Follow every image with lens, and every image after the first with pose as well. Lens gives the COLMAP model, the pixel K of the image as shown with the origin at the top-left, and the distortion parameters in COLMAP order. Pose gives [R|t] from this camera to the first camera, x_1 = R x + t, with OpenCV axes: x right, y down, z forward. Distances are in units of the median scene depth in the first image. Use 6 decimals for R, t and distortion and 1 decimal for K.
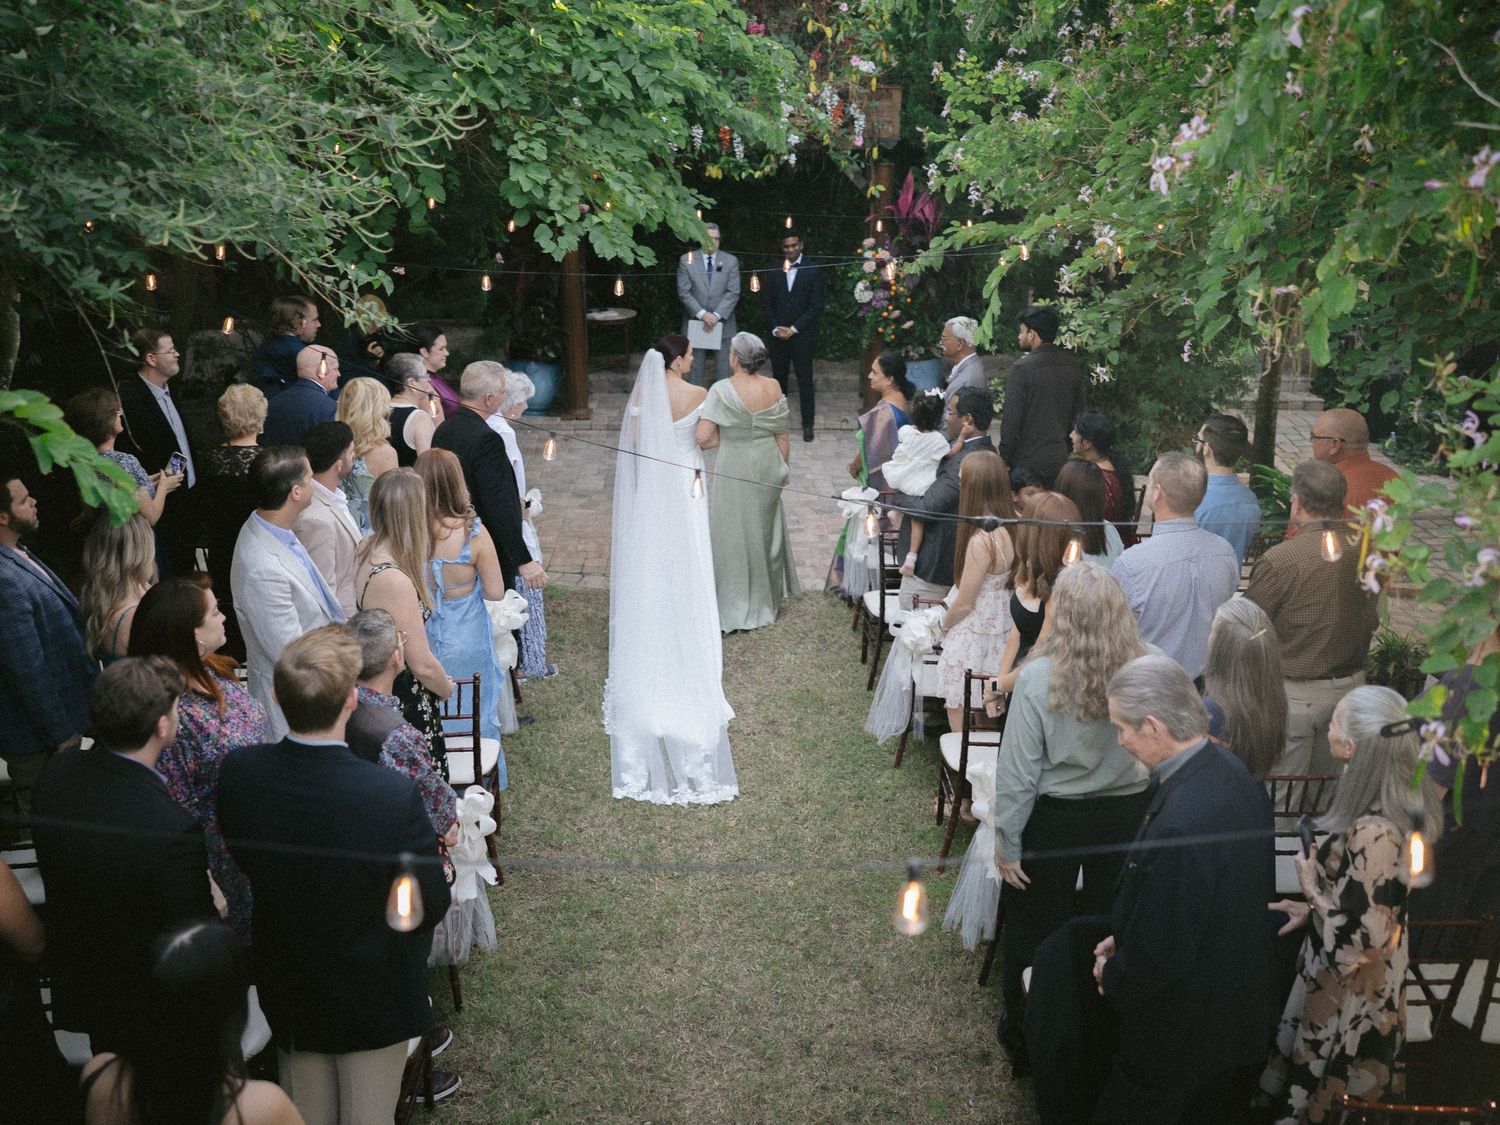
lens RADIAL K [[1296.2, 0, 756.1], [0, 1296.2, 557.0], [0, 0, 1]] dist [-0.040092, 0.017630]
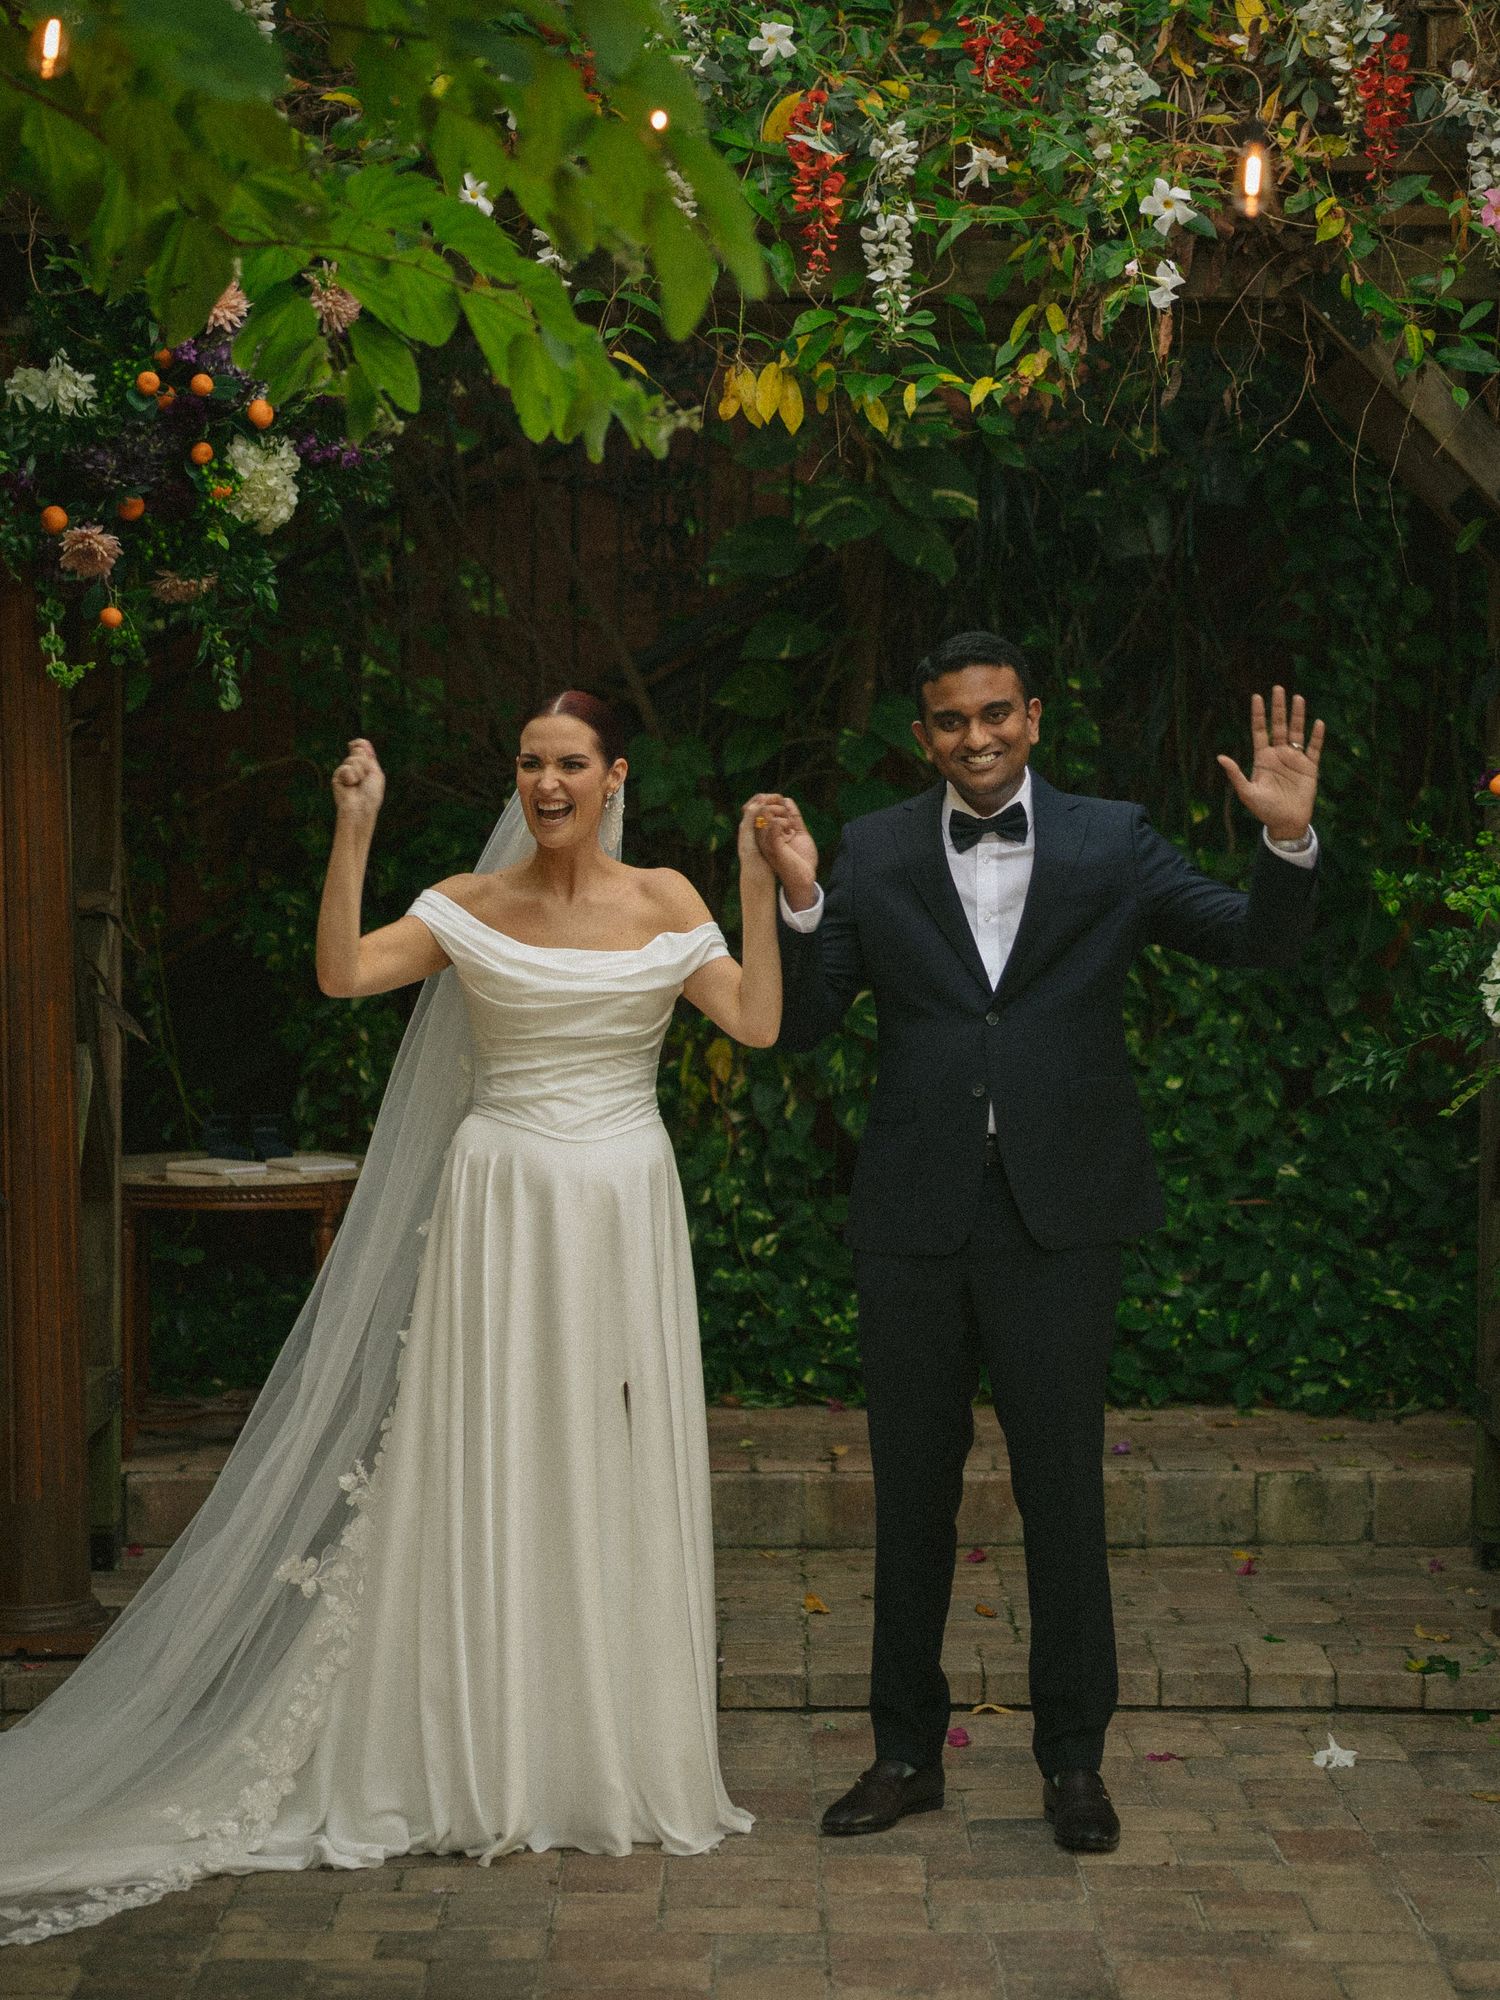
lens RADIAL K [[4177.4, 0, 826.4], [0, 4177.4, 1042.4], [0, 0, 1]] dist [0.024736, 0.000000]
pose [[0.999927, 0.004093, -0.011377, -0.025282], [-0.007045, 0.961962, -0.273091, -0.045405], [0.009827, 0.273151, 0.961921, 0.694205]]
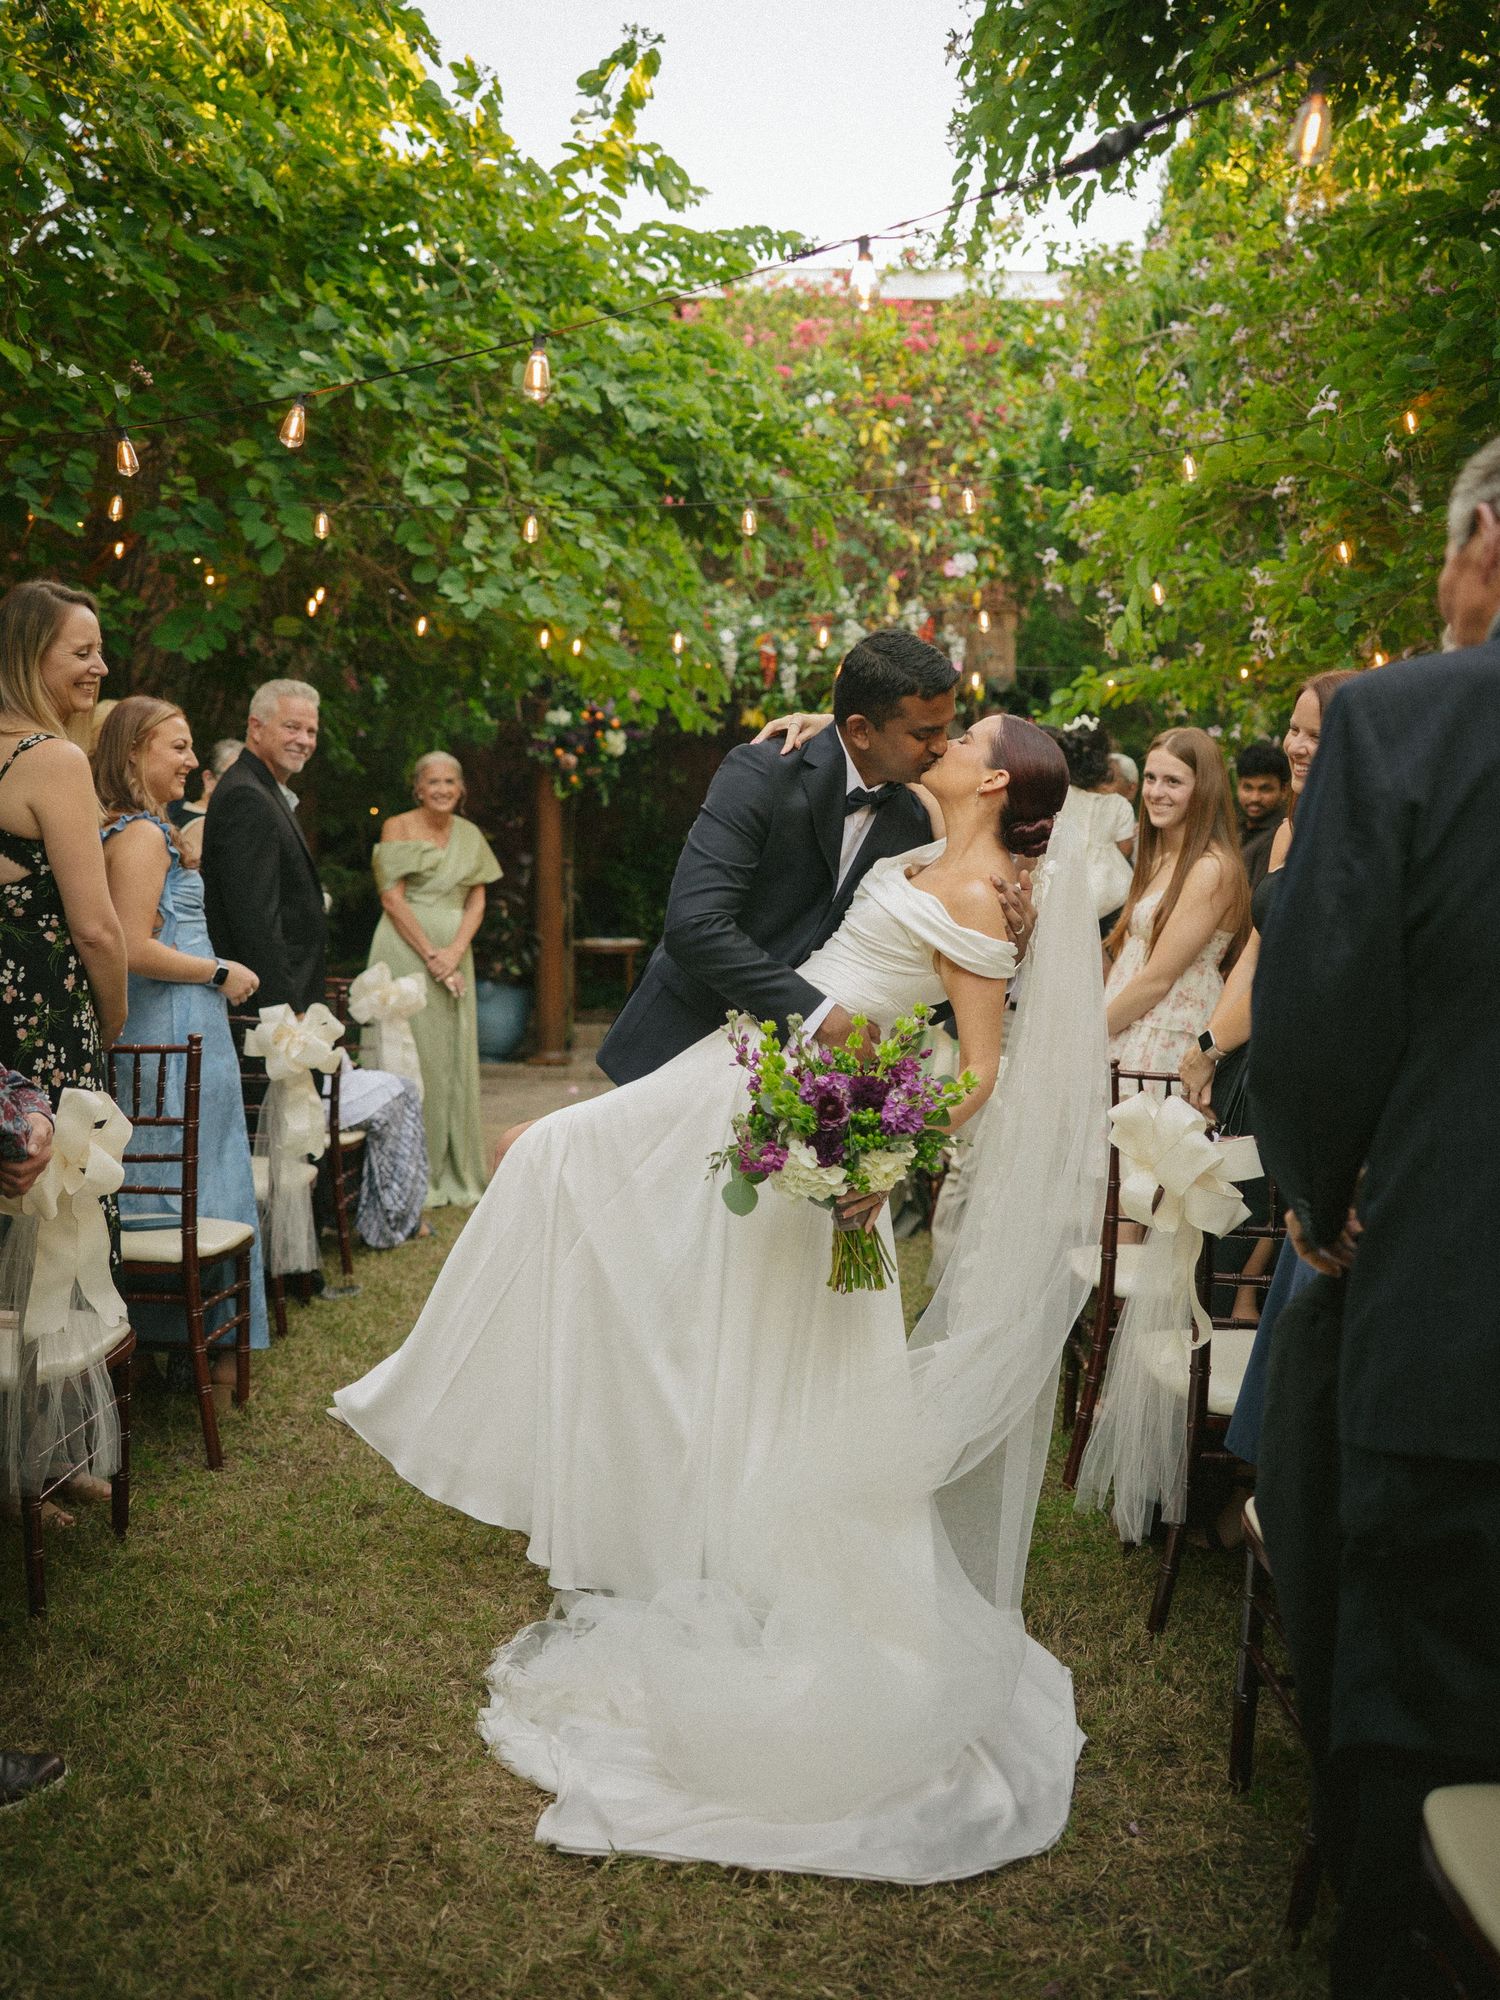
lens RADIAL K [[1728.3, 0, 753.0], [0, 1728.3, 1000.0], [0, 0, 1]] dist [-0.040092, 0.017630]
pose [[0.998354, 0.011520, -0.056179, 0.038071], [-0.025777, 0.965222, -0.260157, 0.170365], [0.051228, 0.261177, 0.963931, 0.205958]]
